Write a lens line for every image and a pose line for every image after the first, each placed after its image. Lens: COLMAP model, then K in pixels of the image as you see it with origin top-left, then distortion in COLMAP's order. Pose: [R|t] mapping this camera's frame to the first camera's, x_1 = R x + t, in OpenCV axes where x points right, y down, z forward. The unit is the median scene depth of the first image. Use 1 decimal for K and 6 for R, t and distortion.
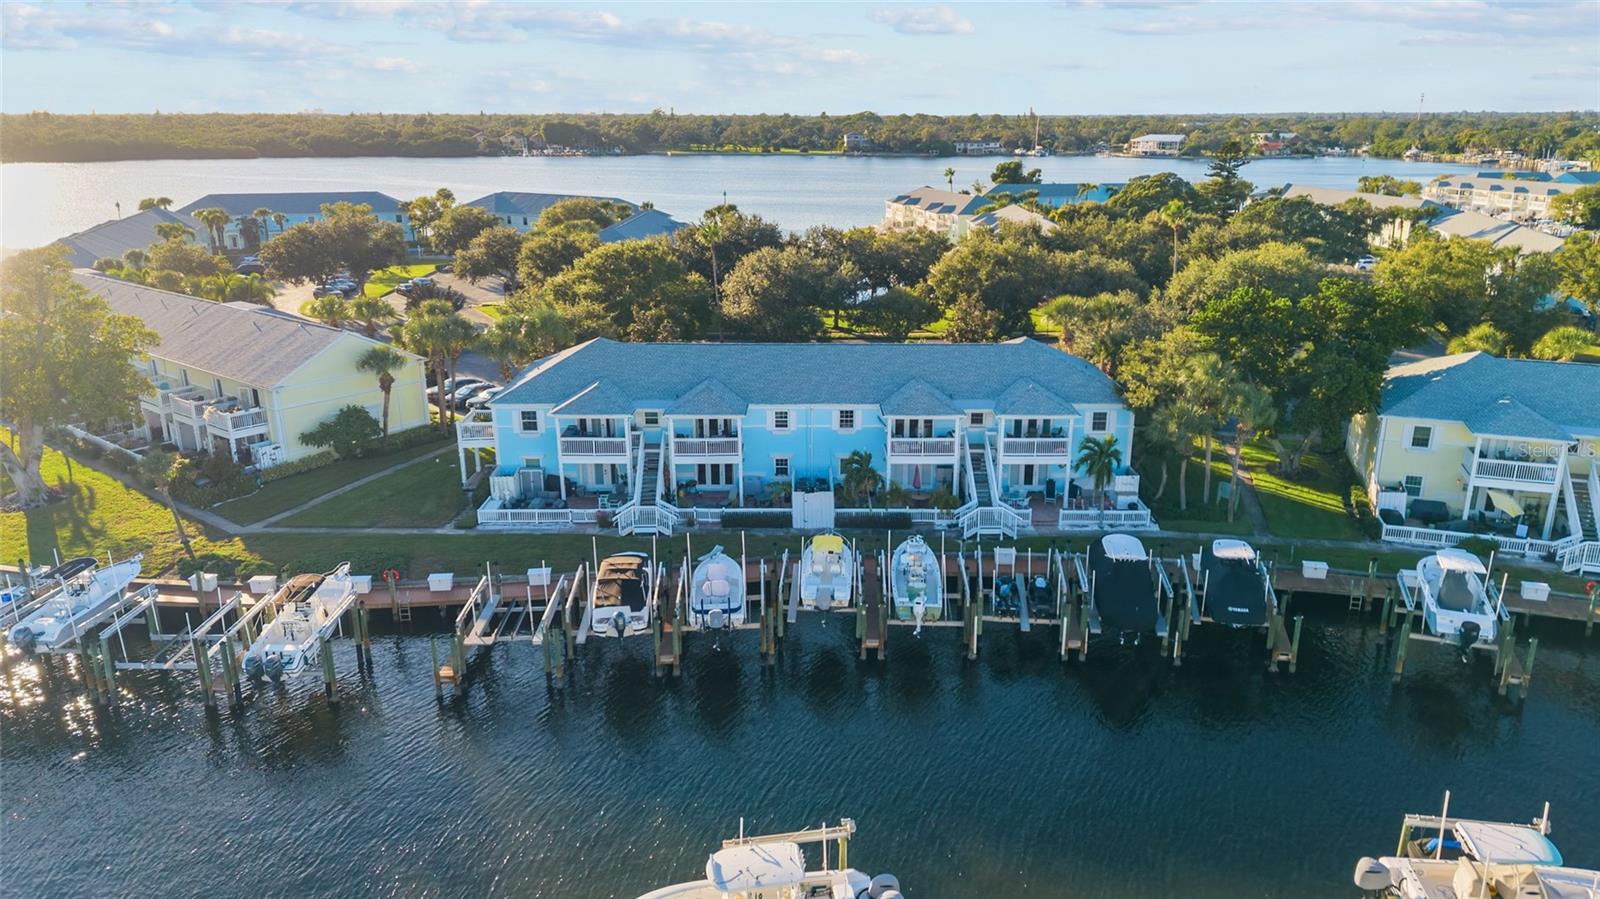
lens RADIAL K [[1084.5, 0, 800.0], [0, 1084.5, 449.5], [0, 0, 1]] dist [0.097485, -0.133187]
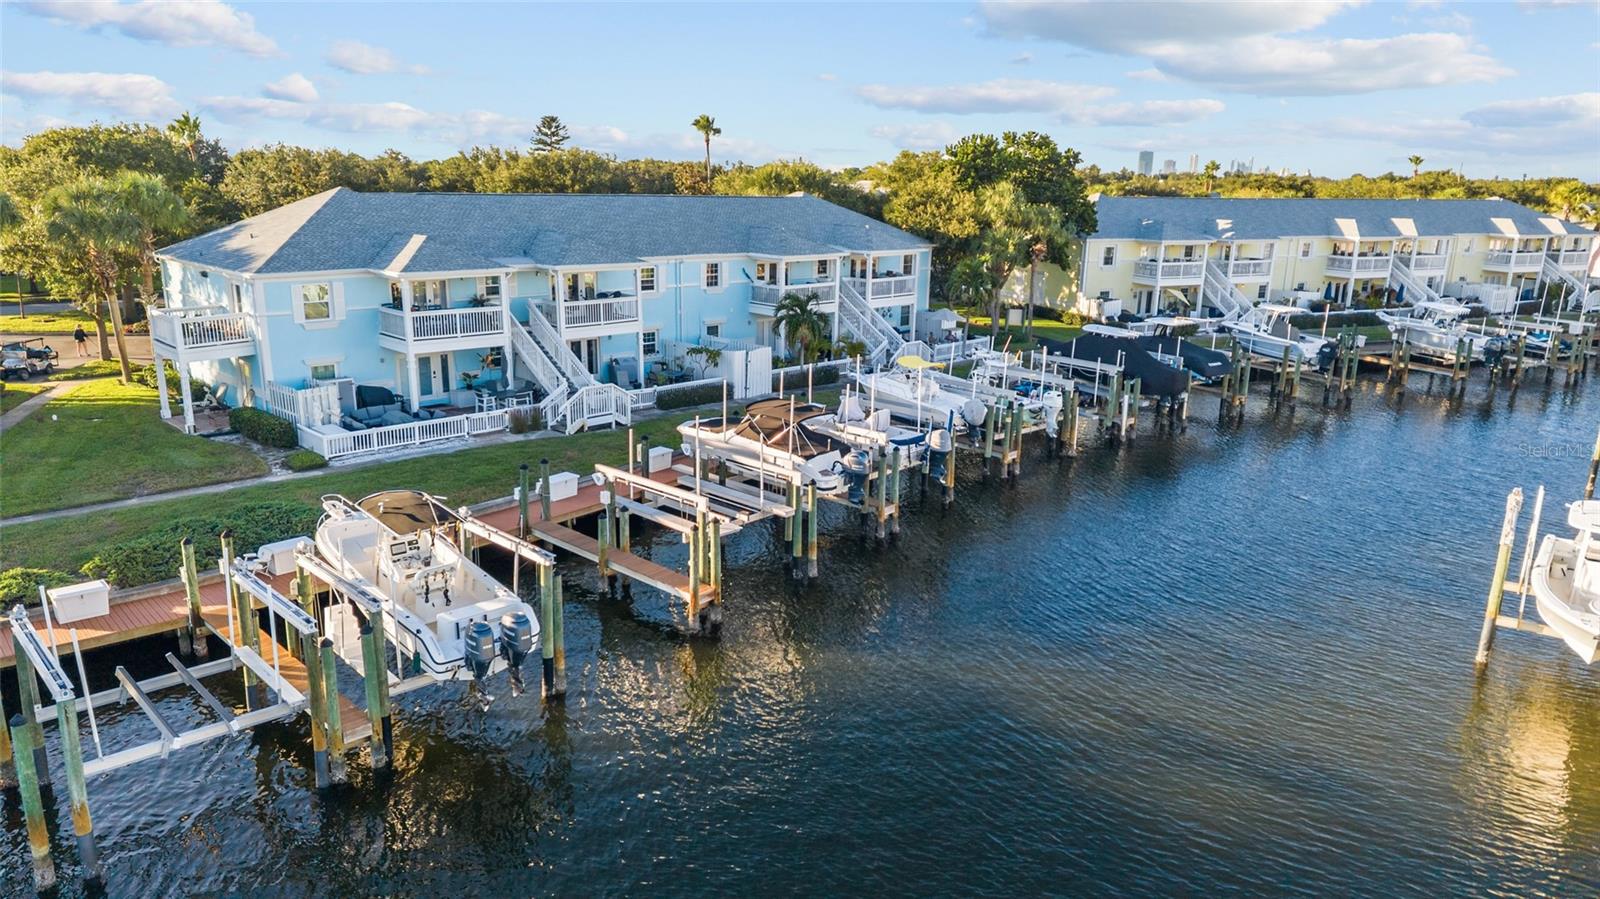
lens RADIAL K [[1063.5, 0, 800.0], [0, 1063.5, 449.5], [0, 0, 1]] dist [0.099460, -0.125071]
pose [[0.709064, -0.161643, 0.686367, -0.491148], [0.188110, 0.981458, 0.036808, 0.085317], [-0.679591, 0.103013, 0.726323, 0.385237]]
